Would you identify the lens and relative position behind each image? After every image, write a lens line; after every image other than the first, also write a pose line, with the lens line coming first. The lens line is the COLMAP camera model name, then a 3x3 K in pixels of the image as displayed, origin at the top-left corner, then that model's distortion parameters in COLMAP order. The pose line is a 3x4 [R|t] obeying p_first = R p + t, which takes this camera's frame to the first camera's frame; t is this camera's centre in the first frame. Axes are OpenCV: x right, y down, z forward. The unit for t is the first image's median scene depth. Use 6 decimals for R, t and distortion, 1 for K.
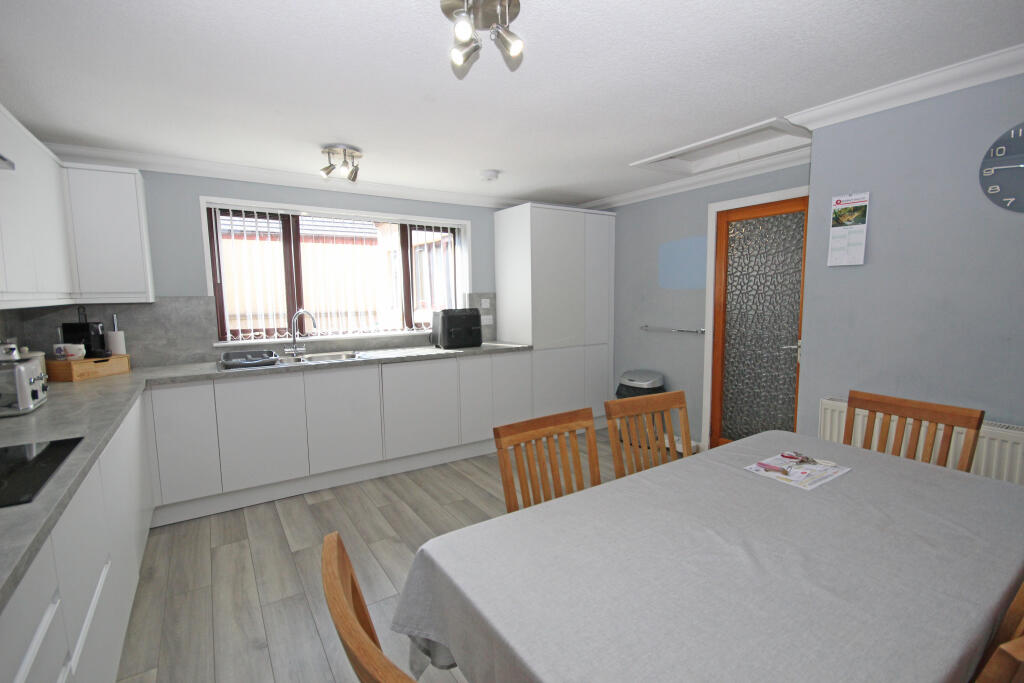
lens RADIAL K [[471.2, 0, 519.3], [0, 471.2, 343.4], [0, 0, 1]] dist [-0.001516, -0.005030]
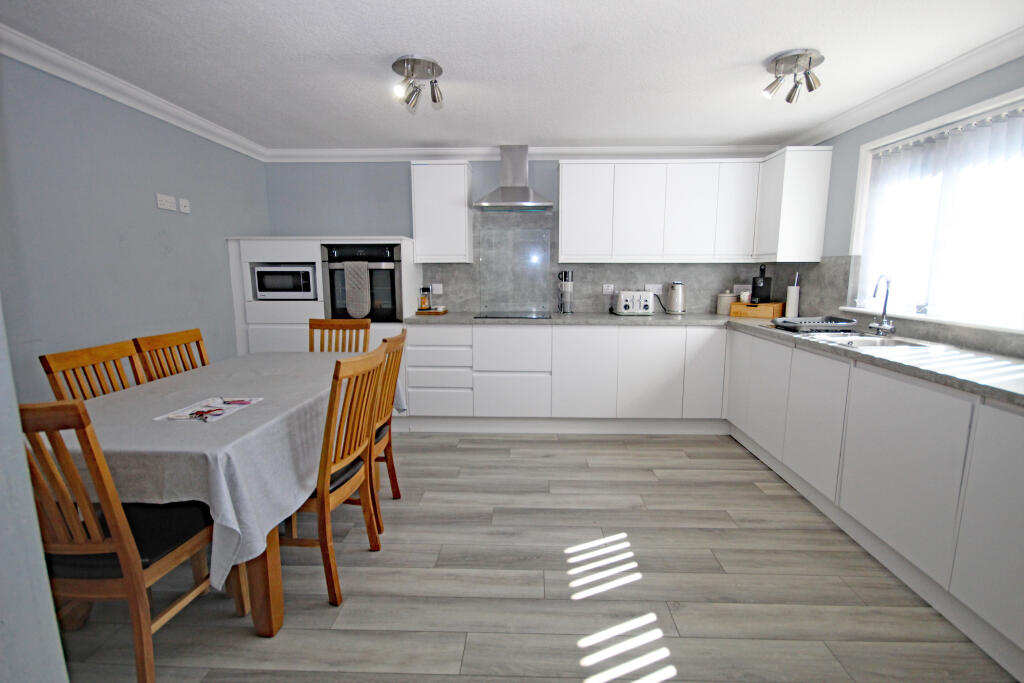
lens RADIAL K [[471.2, 0, 521.0], [0, 471.2, 343.7], [0, 0, 1]] dist [-0.001516, -0.005030]
pose [[-0.570920, 0.136328, -0.809608, 0.520167], [-0.082934, 0.971497, 0.222072, -0.088752], [0.816806, 0.193930, -0.543341, 1.068753]]
